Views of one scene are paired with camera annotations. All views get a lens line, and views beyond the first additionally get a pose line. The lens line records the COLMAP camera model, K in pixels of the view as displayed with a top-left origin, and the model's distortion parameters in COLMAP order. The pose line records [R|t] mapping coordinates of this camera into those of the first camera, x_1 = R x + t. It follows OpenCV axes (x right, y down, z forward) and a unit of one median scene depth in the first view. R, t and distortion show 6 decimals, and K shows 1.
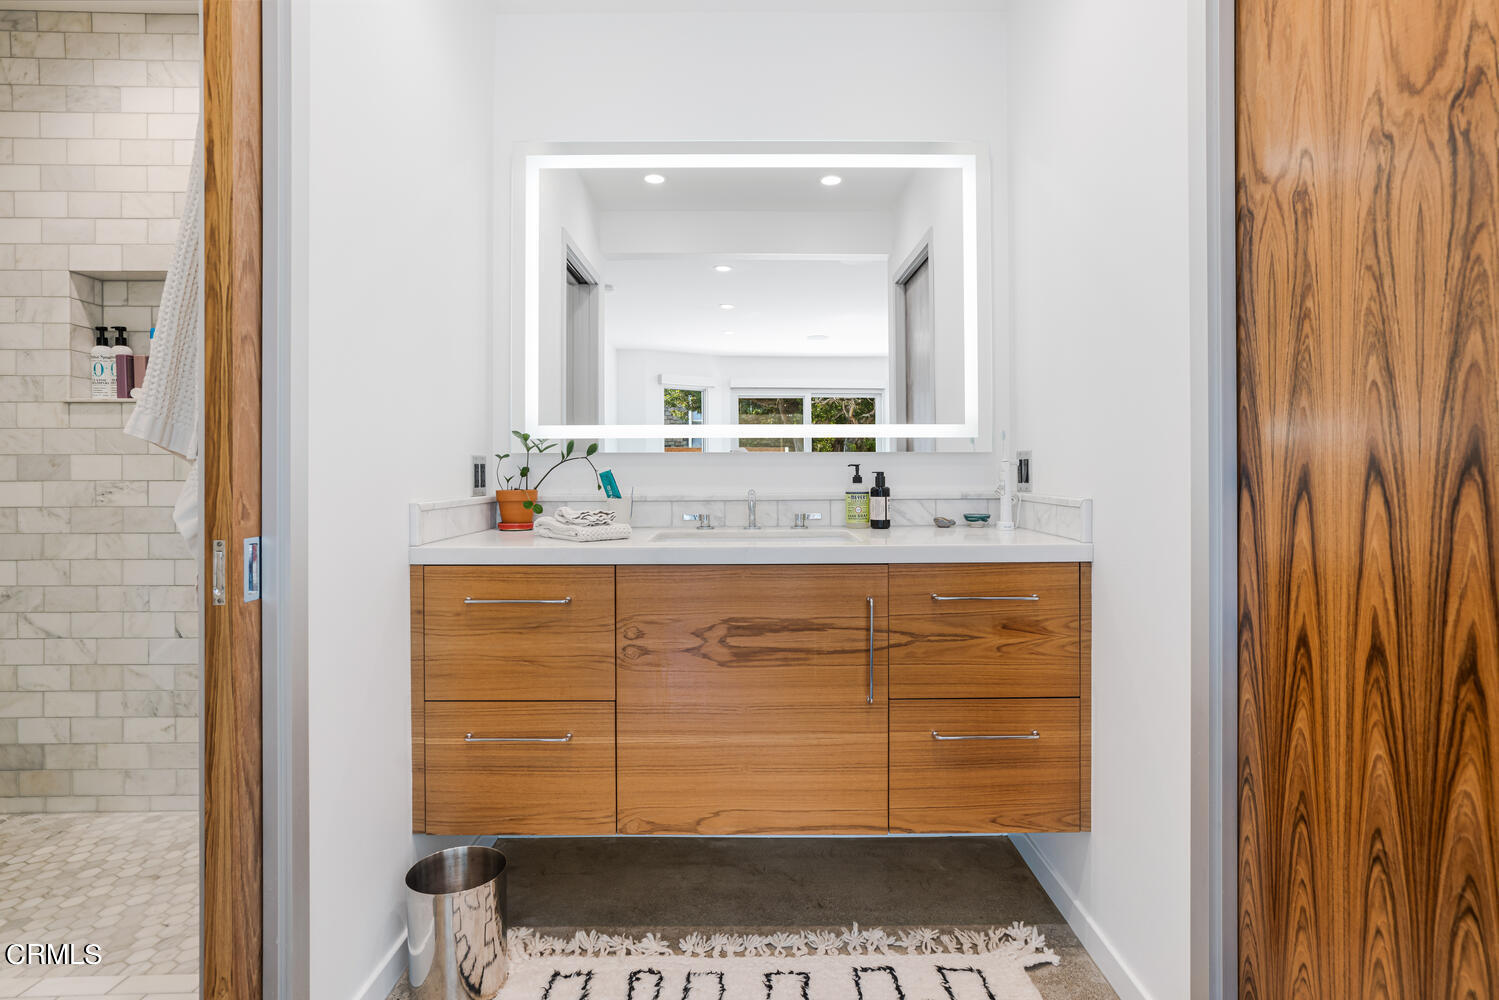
lens RADIAL K [[802.1, 0, 786.1], [0, 802.1, 487.3], [0, 0, 1]] dist [-0.012786, 0.010931]
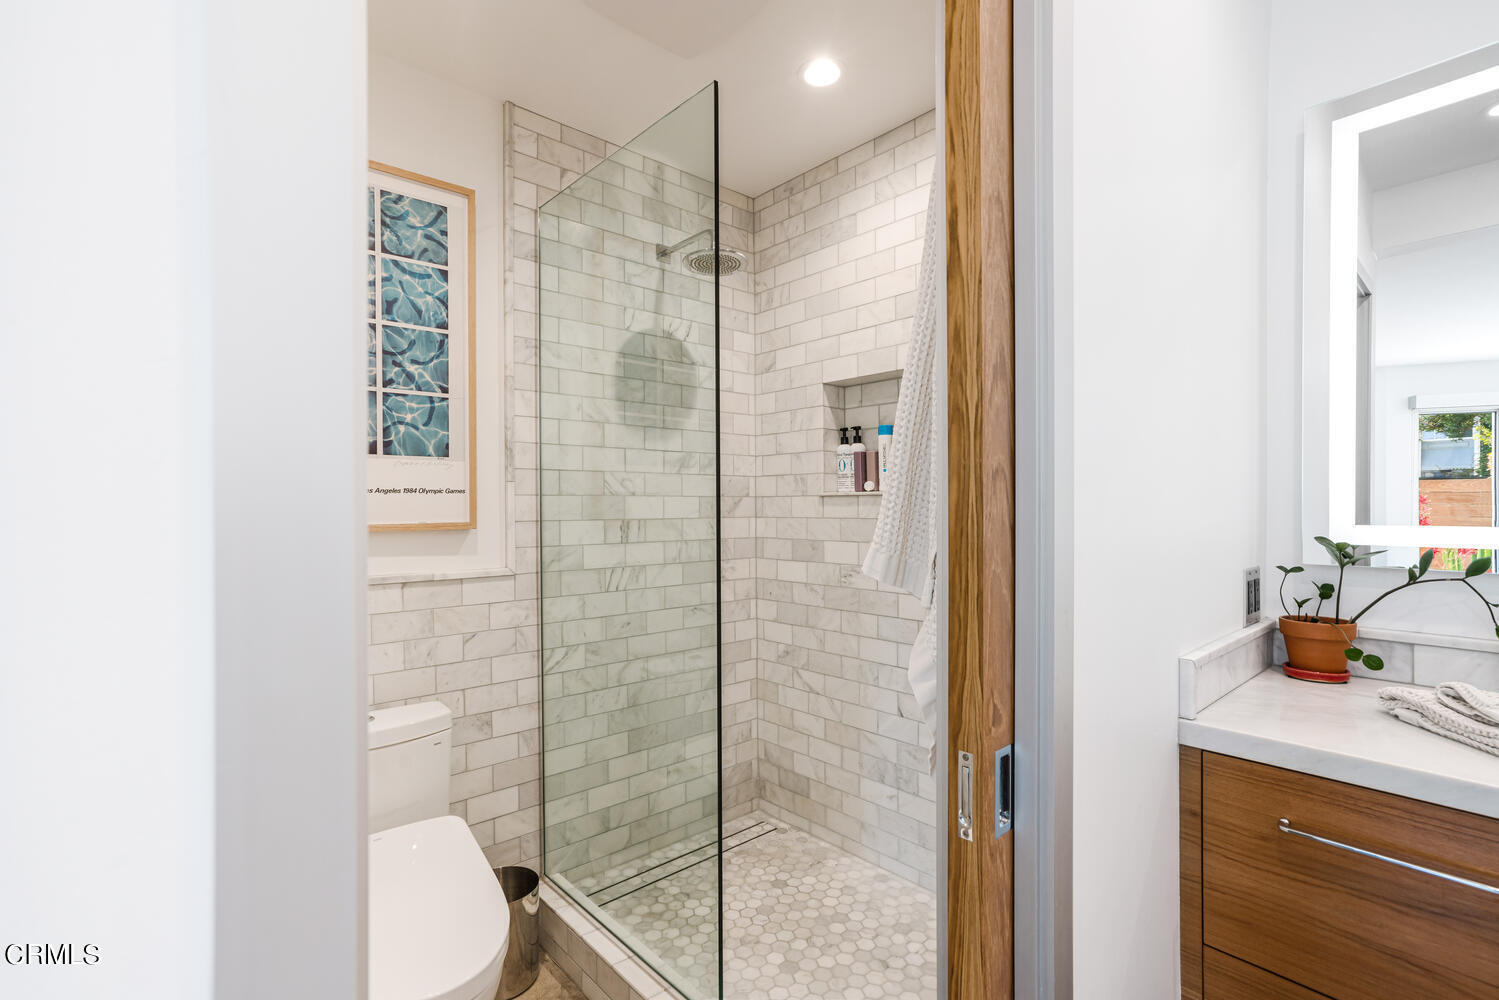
lens RADIAL K [[684.8, 0, 743.0], [0, 684.8, 503.8], [0, 0, 1]] dist [-0.011911, 0.001207]
pose [[0.654581, -0.002276, -0.755988, -0.244234], [0.003270, 0.999995, -0.000178, -0.106775], [0.755985, -0.002356, 0.654585, 0.288739]]
